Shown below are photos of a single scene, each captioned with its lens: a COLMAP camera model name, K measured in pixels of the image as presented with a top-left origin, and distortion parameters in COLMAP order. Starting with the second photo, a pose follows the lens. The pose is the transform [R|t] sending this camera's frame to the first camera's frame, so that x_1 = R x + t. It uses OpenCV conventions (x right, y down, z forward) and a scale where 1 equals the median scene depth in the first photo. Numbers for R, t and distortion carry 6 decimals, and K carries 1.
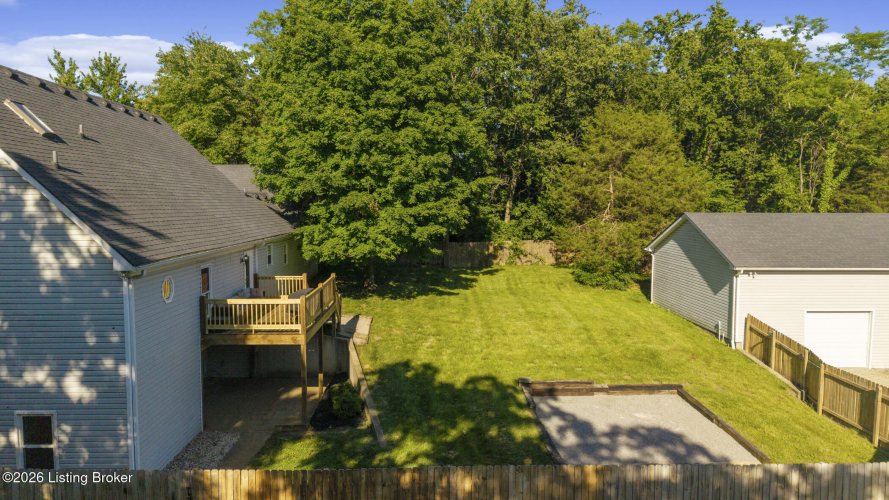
lens RADIAL K [[585.8, 0, 440.9], [0, 585.8, 246.7], [0, 0, 1]] dist [0.009106, -0.000873]
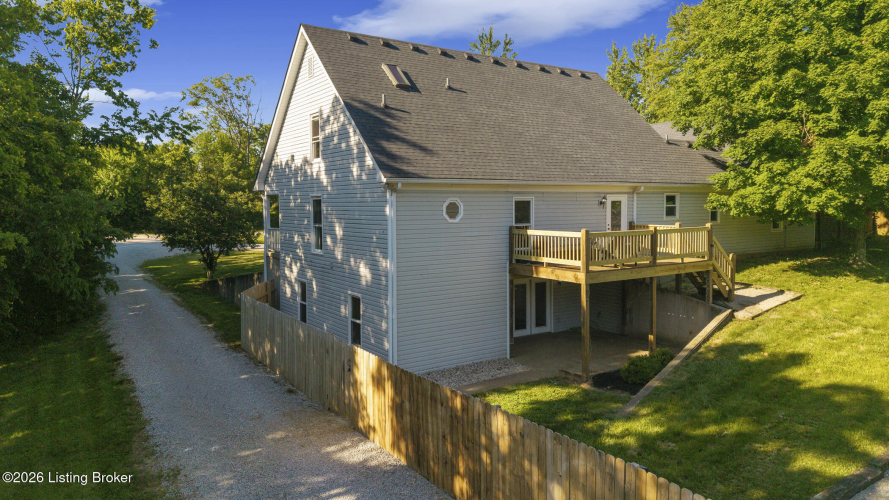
lens RADIAL K [[597.2, 0, 440.4], [0, 597.2, 245.4], [0, 0, 1]] dist [0.003940, -0.000678]
pose [[0.536402, 0.050180, -0.842470, 0.274022], [-0.054472, 0.998208, 0.024773, 0.067272], [0.842203, 0.032602, 0.538174, 0.228356]]
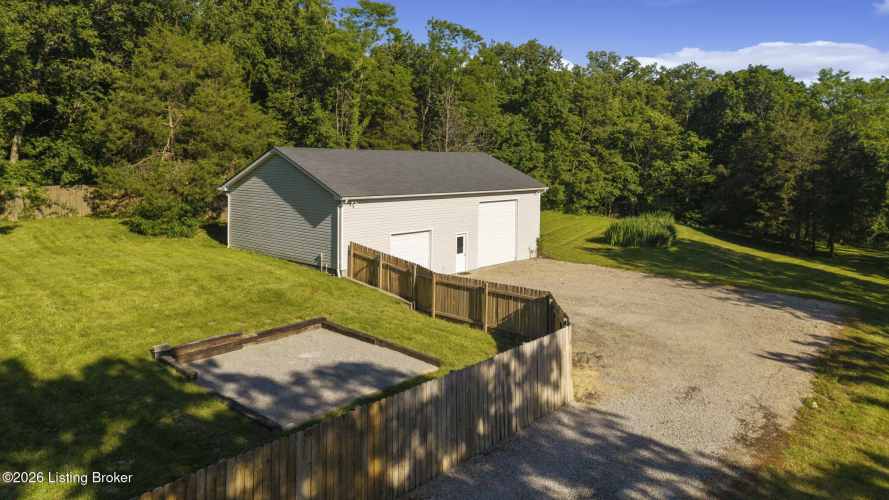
lens RADIAL K [[604.9, 0, 441.2], [0, 604.9, 177.5], [0, 0, 1]] dist [-0.004116, -0.000581]
pose [[0.674757, -0.015037, 0.737887, -0.148904], [0.044803, 0.998783, -0.020617, 0.028111], [-0.736679, 0.046971, 0.674609, 0.142756]]
